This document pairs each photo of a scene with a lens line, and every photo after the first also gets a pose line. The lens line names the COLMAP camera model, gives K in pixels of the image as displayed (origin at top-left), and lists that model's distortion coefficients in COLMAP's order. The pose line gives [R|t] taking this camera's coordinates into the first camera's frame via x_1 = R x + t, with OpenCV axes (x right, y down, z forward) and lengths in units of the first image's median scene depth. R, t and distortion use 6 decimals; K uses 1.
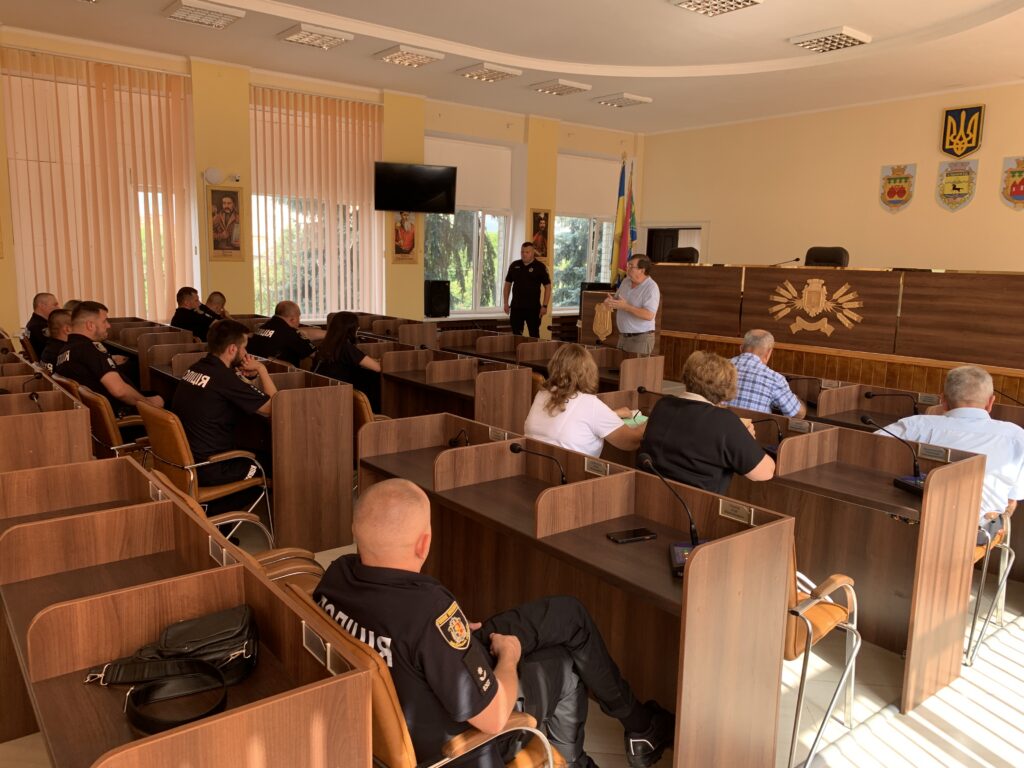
lens RADIAL K [[785.1, 0, 502.1], [0, 785.1, 388.9], [0, 0, 1]] dist [0.029750, -0.029627]
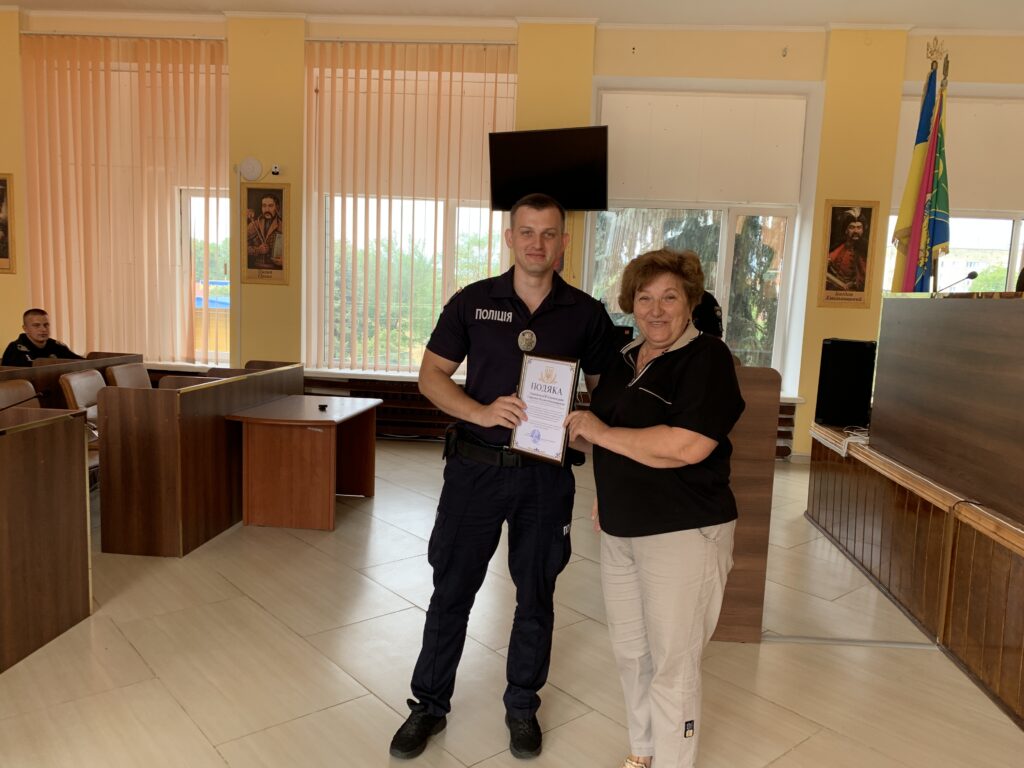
lens RADIAL K [[785.1, 0, 527.5], [0, 785.1, 391.3], [0, 0, 1]] dist [0.029750, -0.029627]
pose [[0.739932, 0.090873, -0.666516, 0.291857], [-0.135559, 0.990649, -0.015425, -0.075248], [0.658882, 0.101765, 0.745331, 0.551633]]
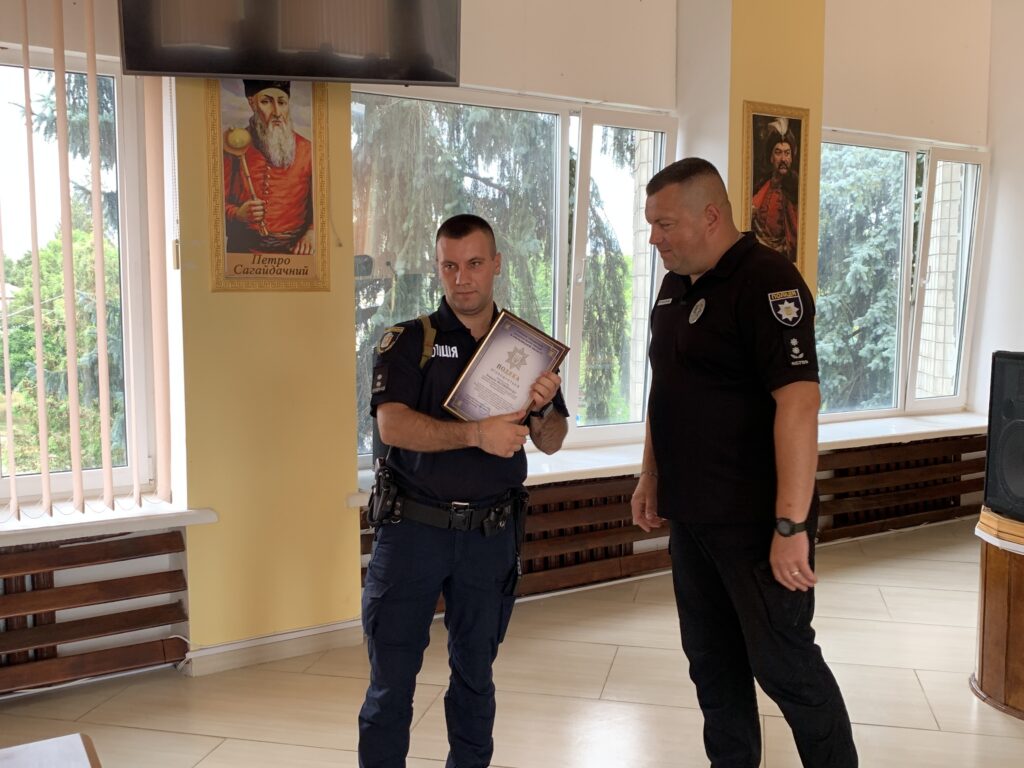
lens RADIAL K [[1019.2, 0, 509.2], [0, 1019.2, 401.8], [0, 0, 1]] dist [0.008241, 0.000000]
pose [[0.992463, -0.007881, -0.122293, -0.007001], [0.000835, 0.998342, -0.057556, -0.106548], [0.122544, 0.057020, 0.990824, 0.698674]]
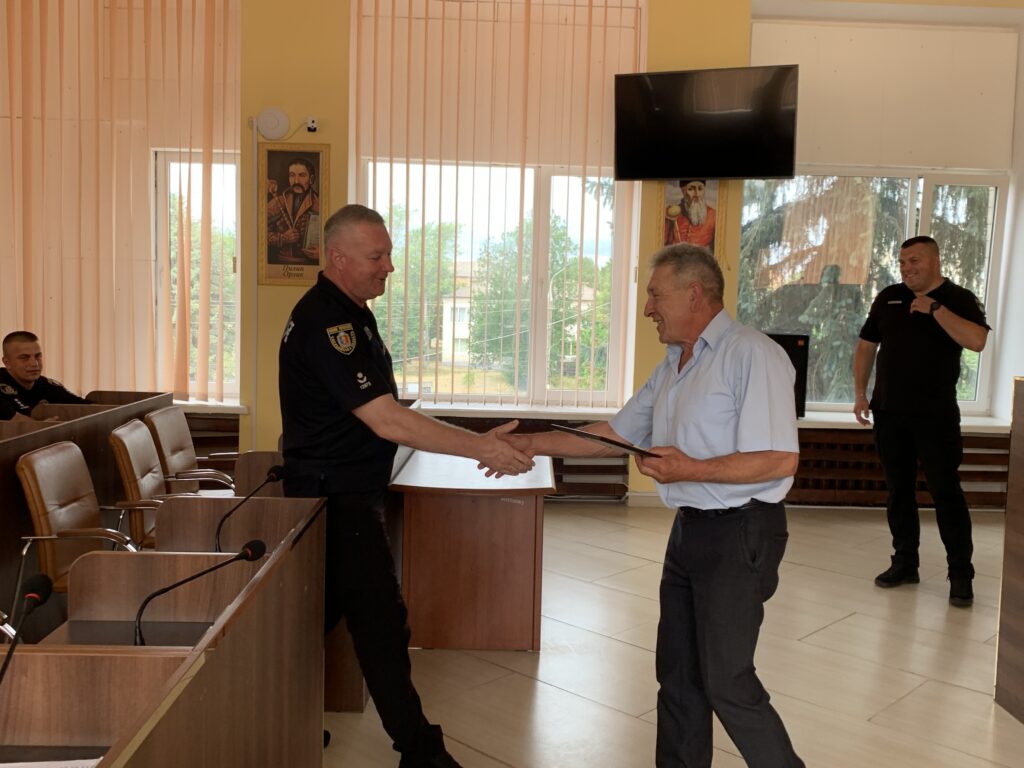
lens RADIAL K [[1019.2, 0, 536.0], [0, 1019.2, 388.4], [0, 0, 1]] dist [0.008241, 0.000000]
pose [[0.807986, 0.055660, -0.586567, 0.155882], [-0.105027, 0.993190, -0.050429, -0.069181], [0.579766, 0.102352, 0.808329, 0.493227]]
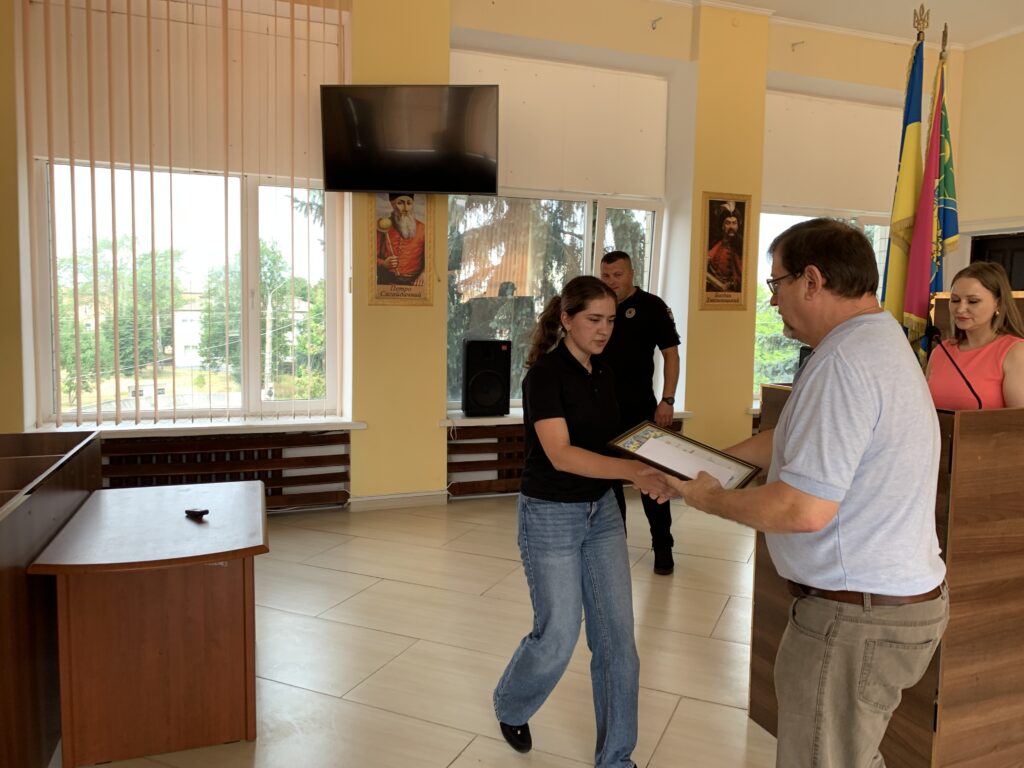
lens RADIAL K [[785.1, 0, 518.7], [0, 785.1, 374.0], [0, 0, 1]] dist [0.029750, -0.029627]
pose [[0.951437, 0.018052, -0.307312, 0.090616], [-0.044833, 0.995761, -0.080311, -0.085672], [0.304560, 0.090189, 0.948214, 0.592901]]
